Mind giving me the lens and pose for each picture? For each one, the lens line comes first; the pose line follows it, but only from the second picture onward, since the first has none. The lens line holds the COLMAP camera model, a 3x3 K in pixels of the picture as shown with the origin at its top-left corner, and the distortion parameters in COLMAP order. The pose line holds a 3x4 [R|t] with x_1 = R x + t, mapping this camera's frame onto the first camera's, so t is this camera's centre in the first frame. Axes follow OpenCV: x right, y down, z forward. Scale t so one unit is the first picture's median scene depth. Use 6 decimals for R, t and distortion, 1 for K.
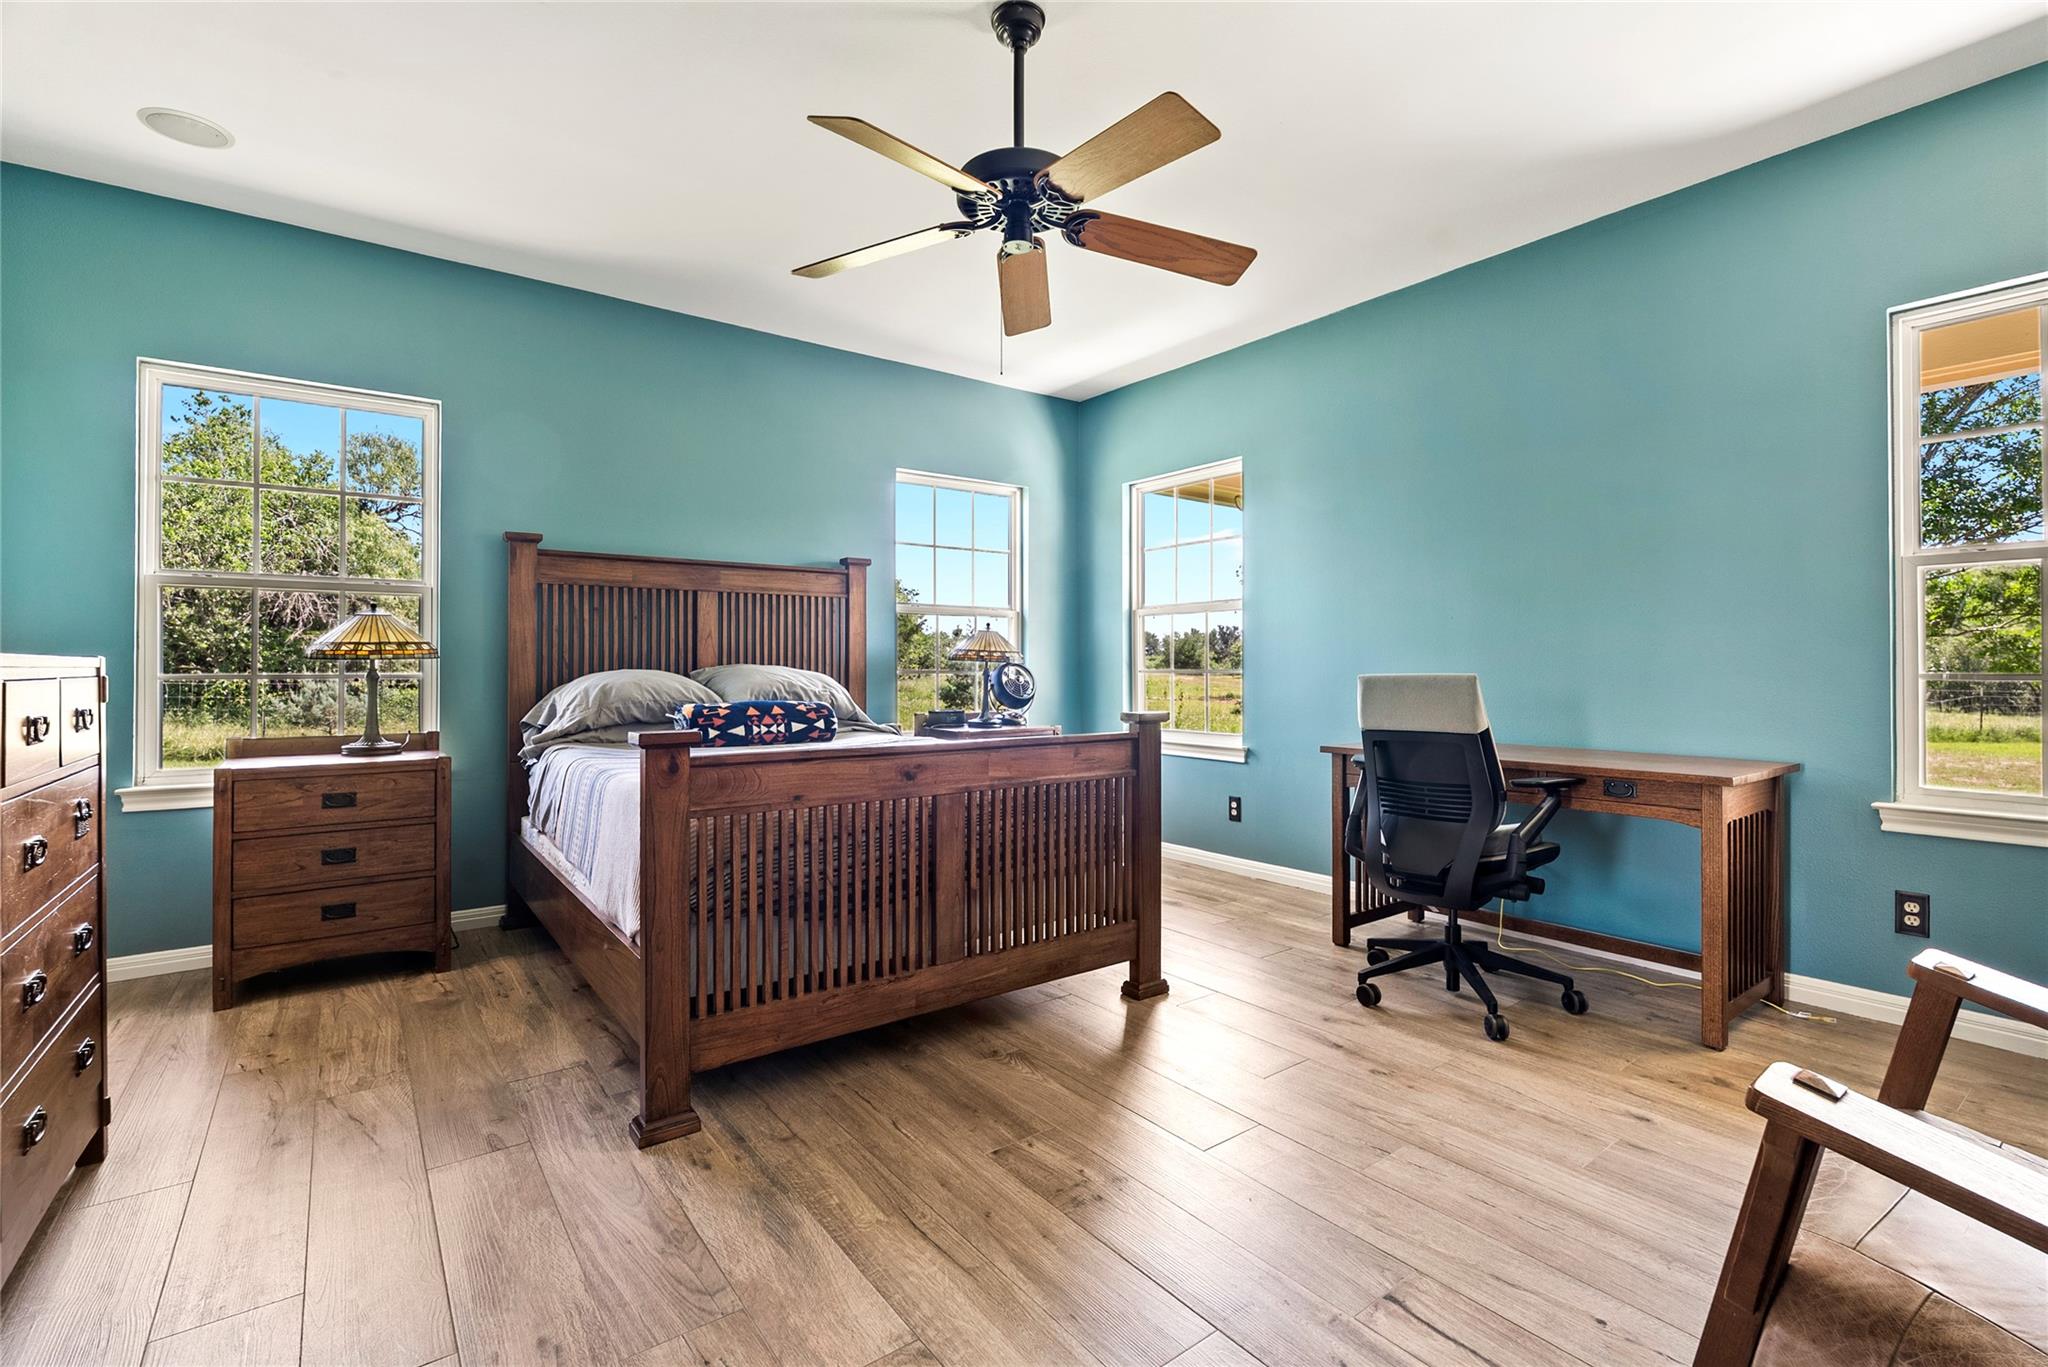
lens RADIAL K [[920.1, 0, 1032.4], [0, 920.1, 676.8], [0, 0, 1]] dist [-0.014698, -0.000097]
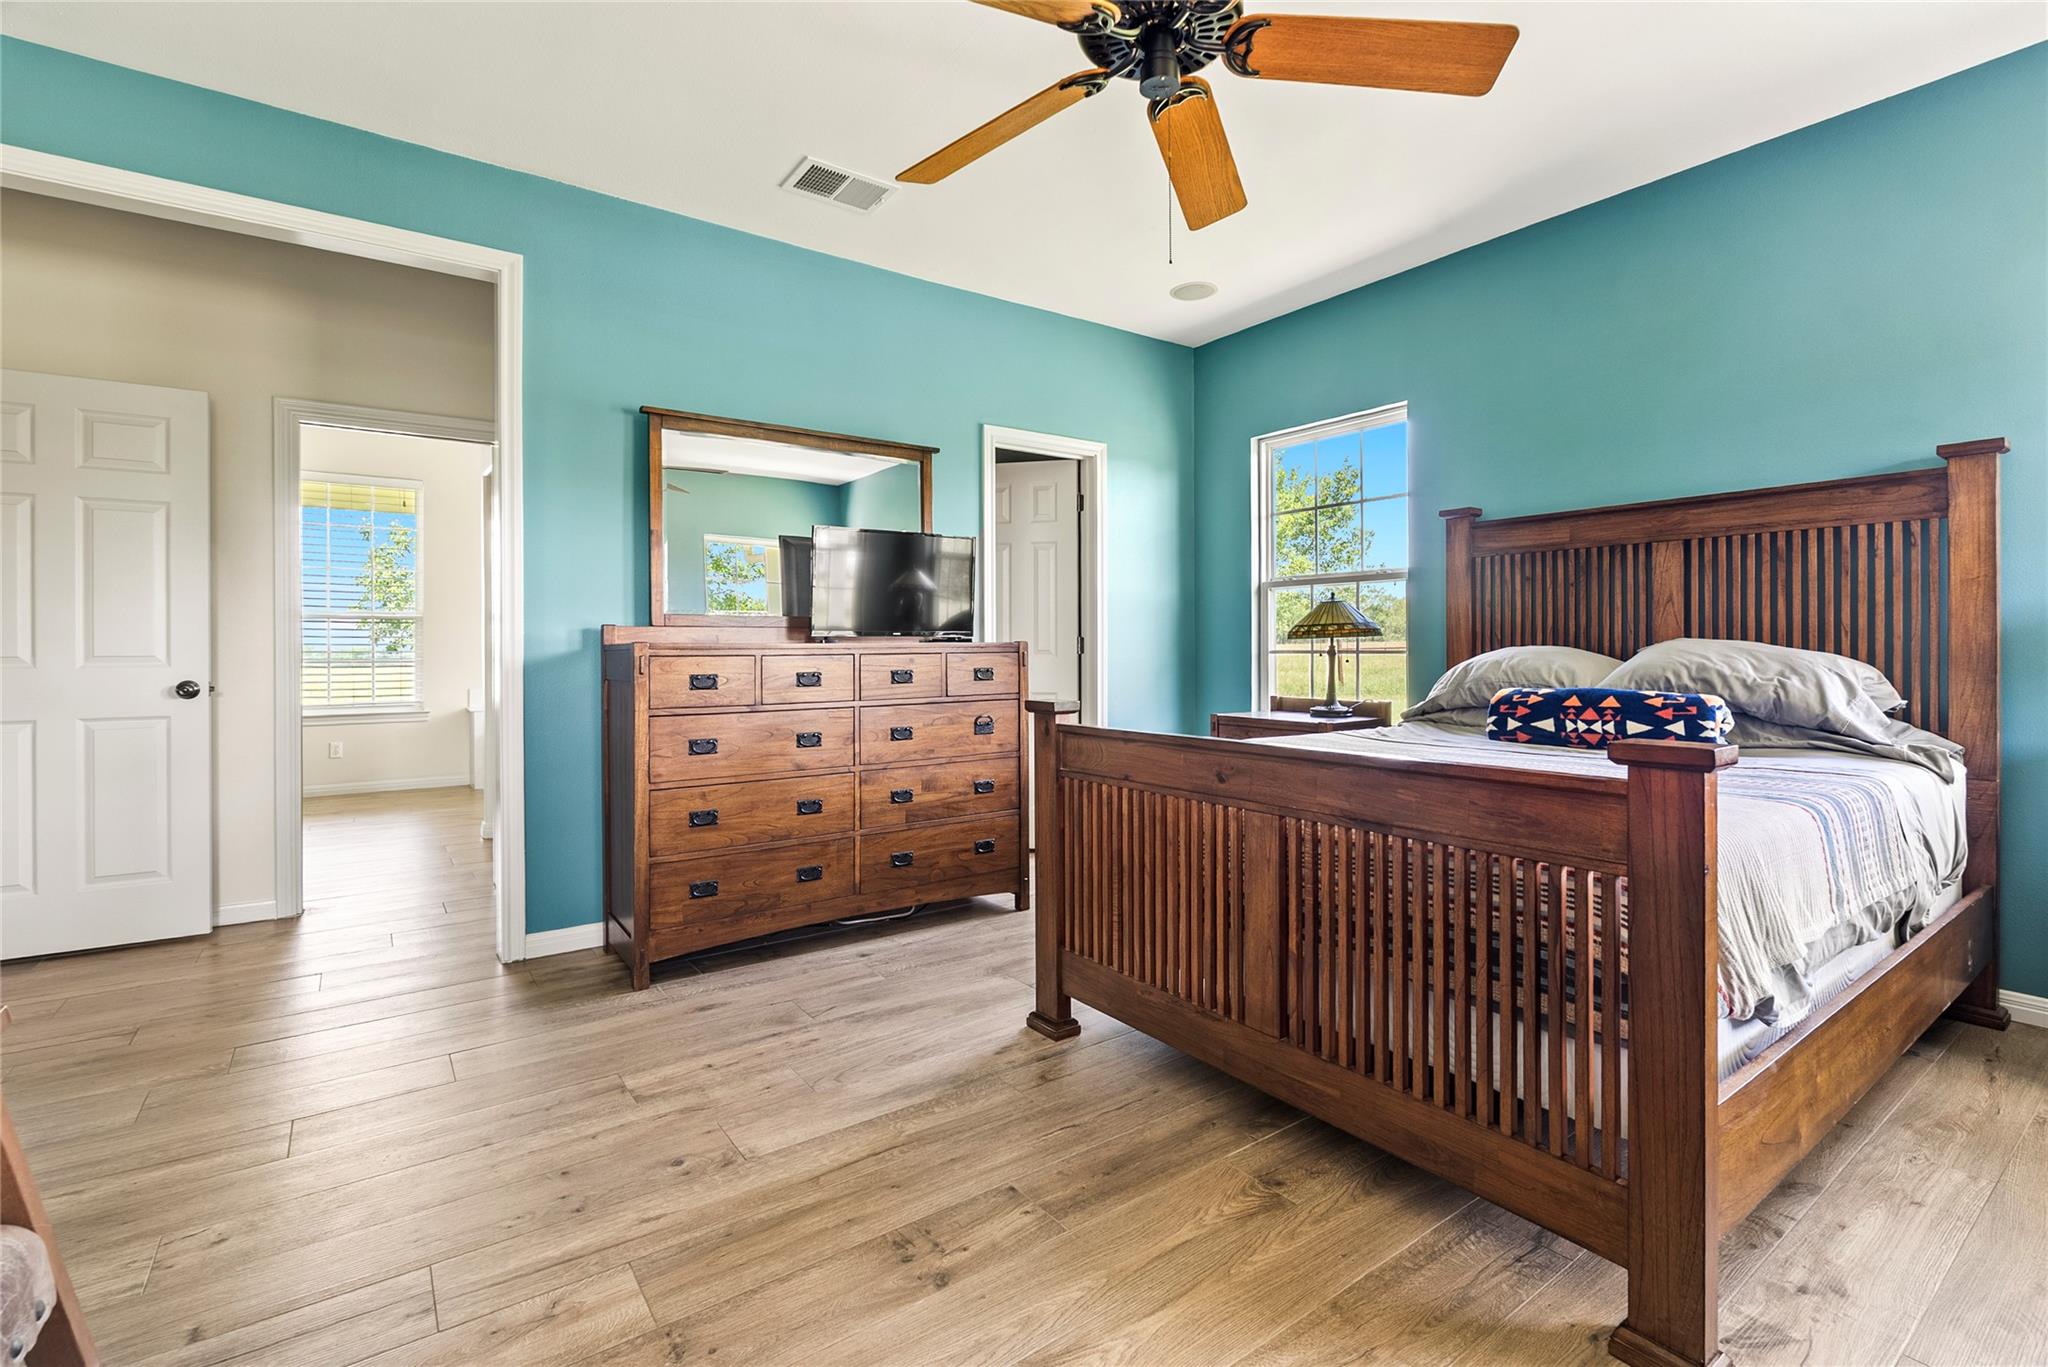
lens RADIAL K [[920.1, 0, 1032.4], [0, 920.1, 676.8], [0, 0, 1]] dist [-0.014698, -0.000097]
pose [[-0.022694, 0.031575, -0.999244, 0.478119], [-0.003470, 0.999493, 0.031661, -0.005254], [0.999736, 0.004186, -0.022573, 0.593384]]
